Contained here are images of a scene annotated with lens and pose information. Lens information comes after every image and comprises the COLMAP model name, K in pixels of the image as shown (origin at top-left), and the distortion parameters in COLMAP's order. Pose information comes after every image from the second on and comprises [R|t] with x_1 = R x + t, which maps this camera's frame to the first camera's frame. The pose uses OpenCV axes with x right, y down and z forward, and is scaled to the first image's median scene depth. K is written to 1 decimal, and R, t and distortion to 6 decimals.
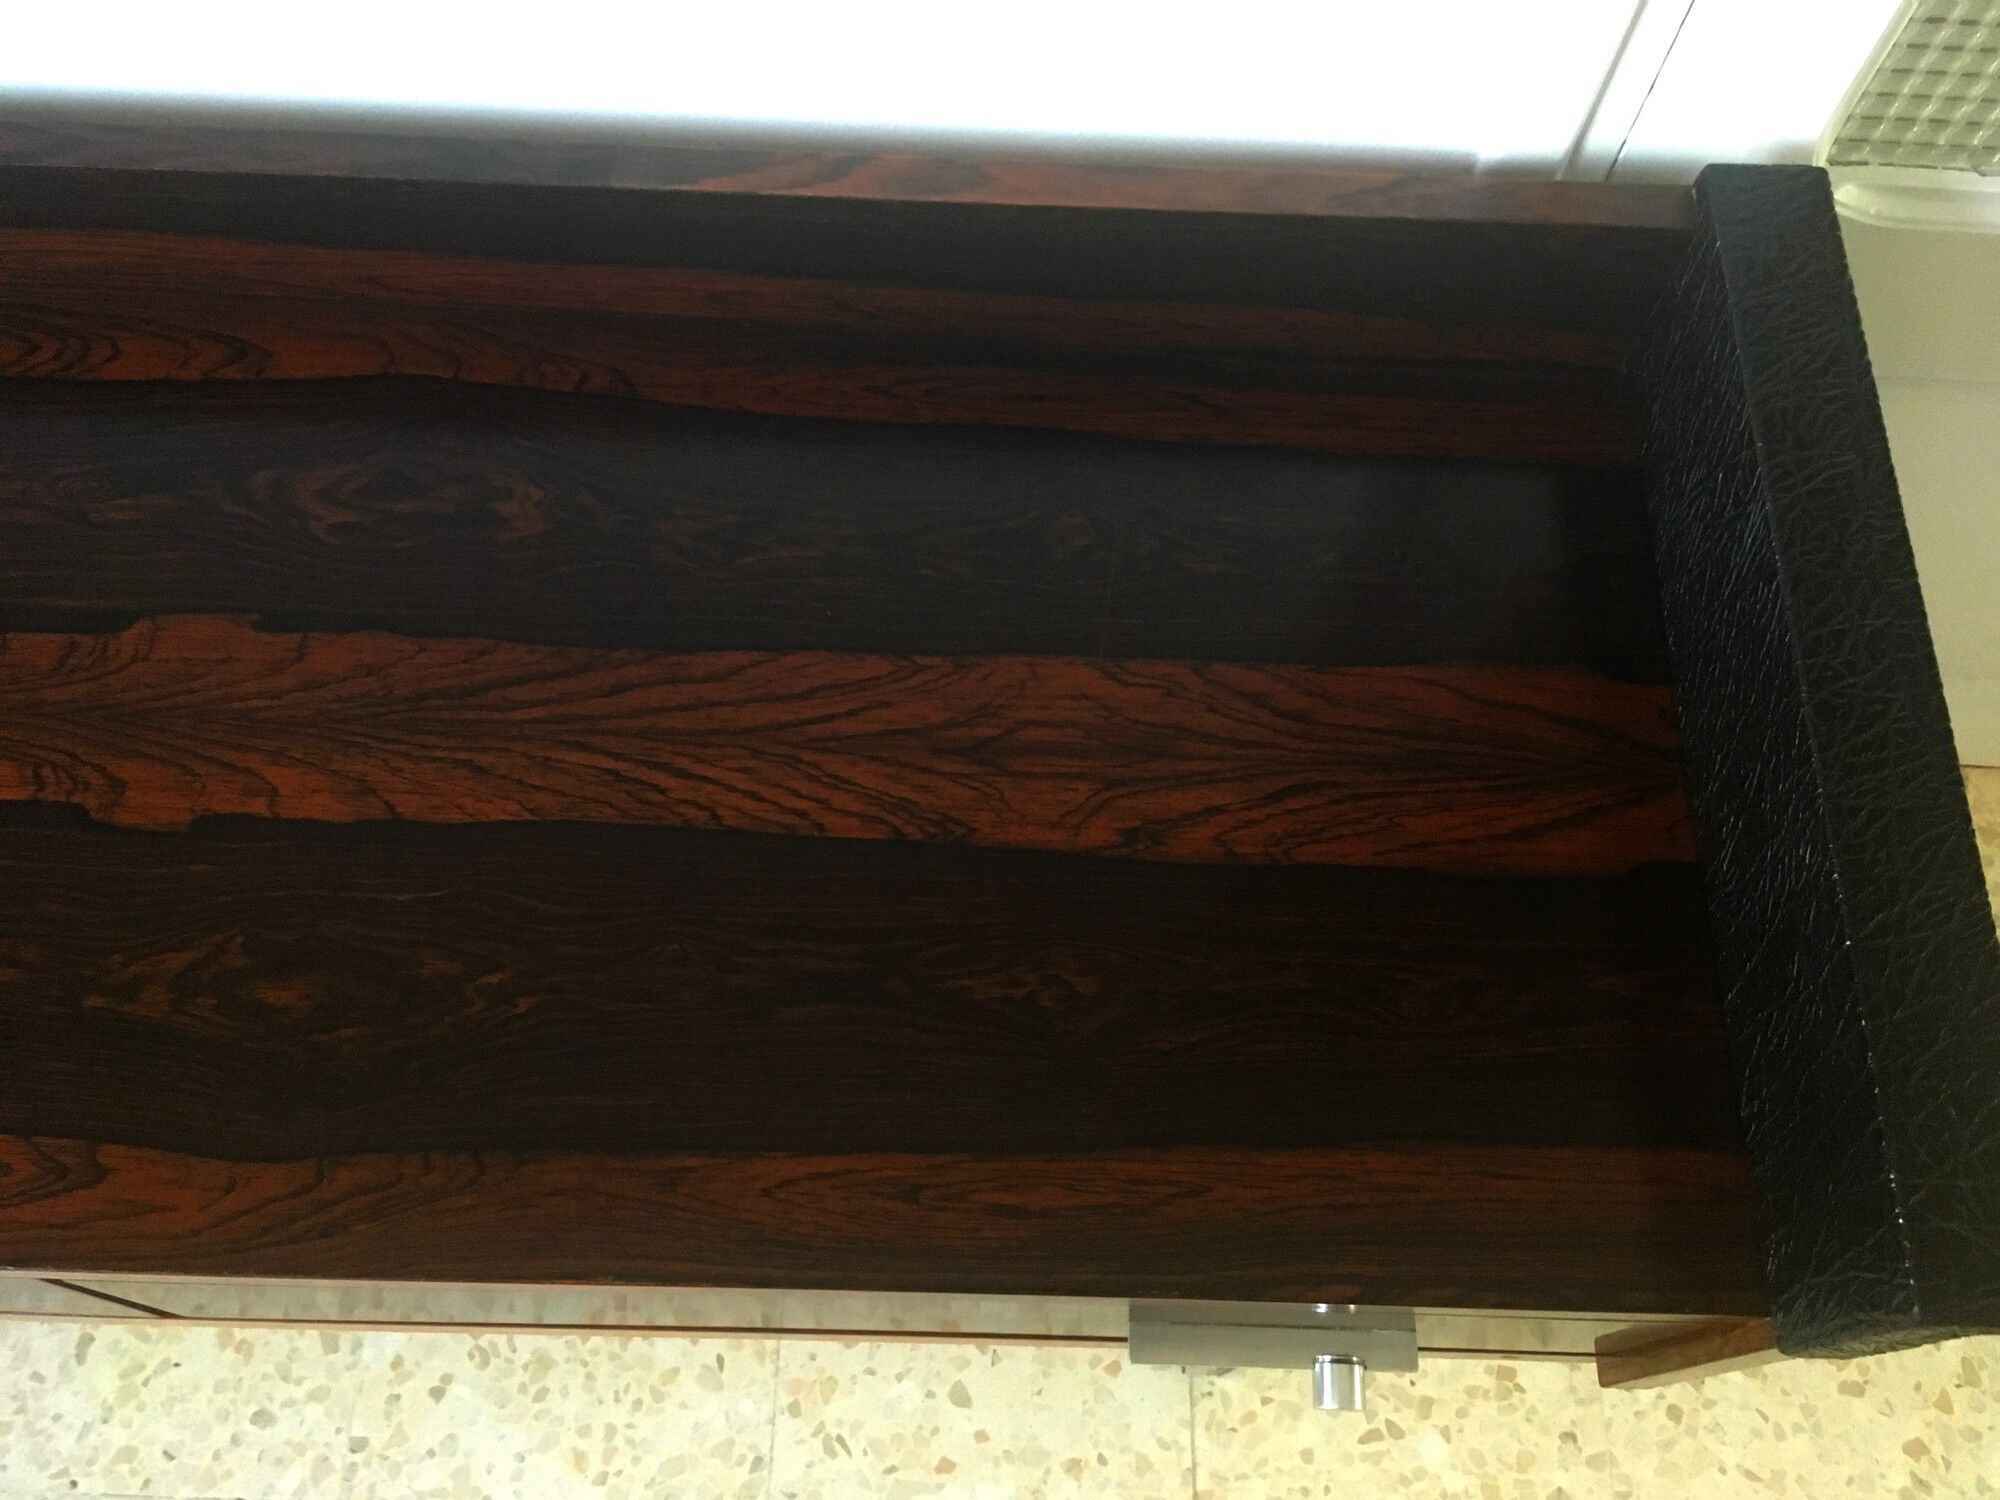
lens RADIAL K [[1730.9, 0, 1000.0], [0, 1730.9, 750.0], [0, 0, 1]] dist [0.083324, -0.124099]
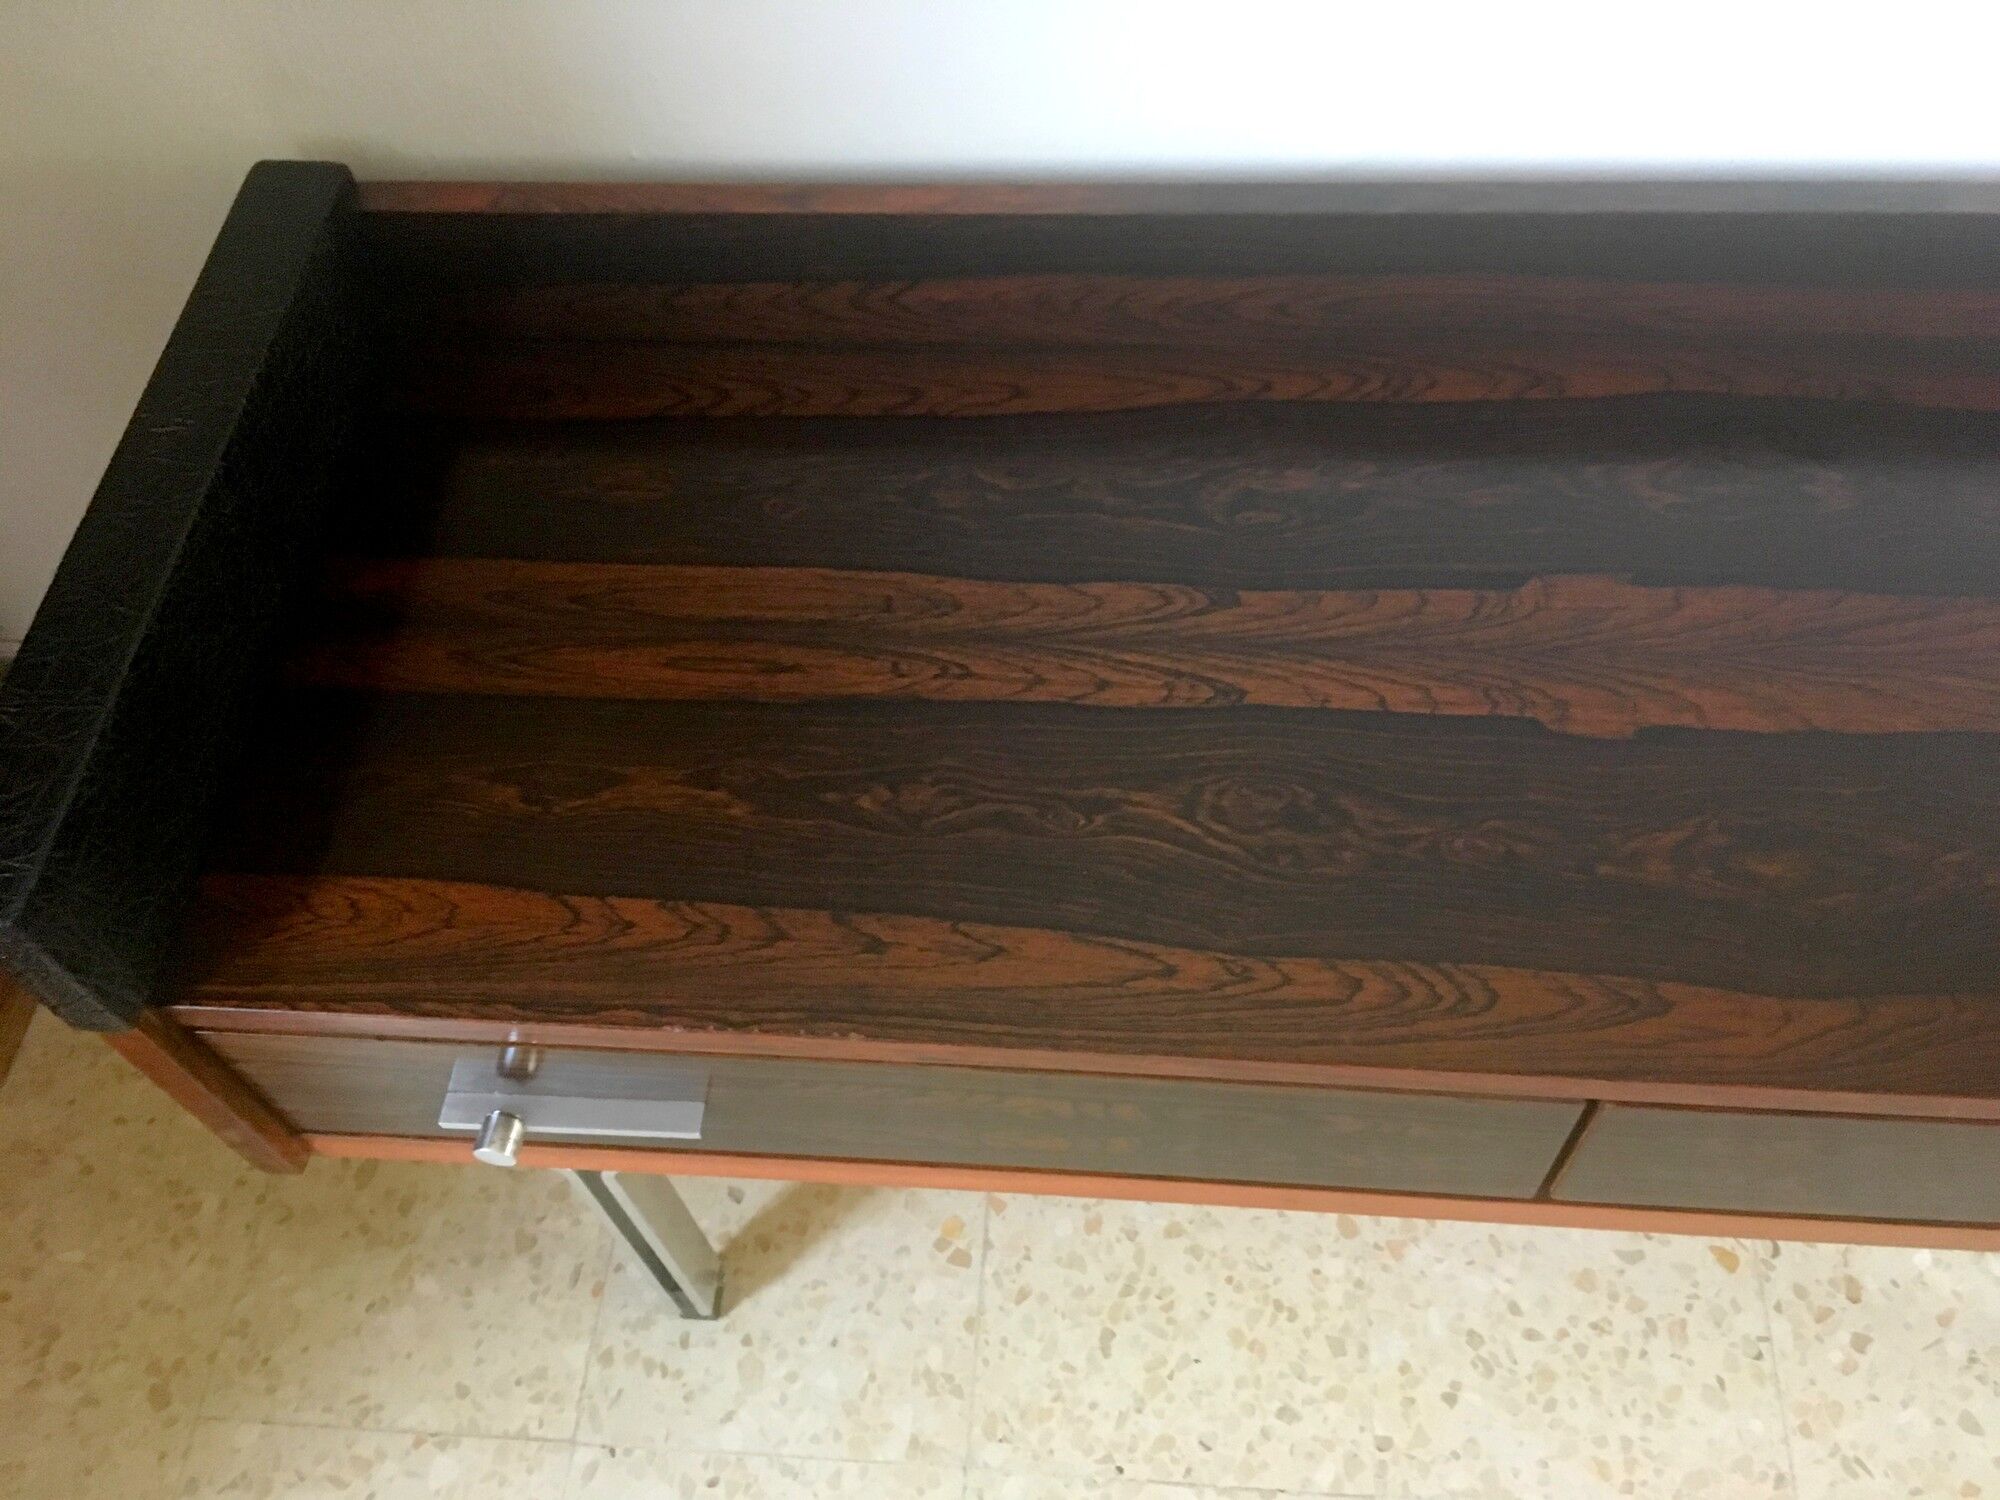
lens RADIAL K [[1730.9, 0, 1000.0], [0, 1730.9, 750.0], [0, 0, 1]] dist [0.083324, -0.124099]
pose [[0.995137, -0.001381, -0.098491, -0.490165], [-0.014177, 0.987483, -0.157090, 0.154227], [0.097475, 0.157722, 0.982661, -0.116866]]
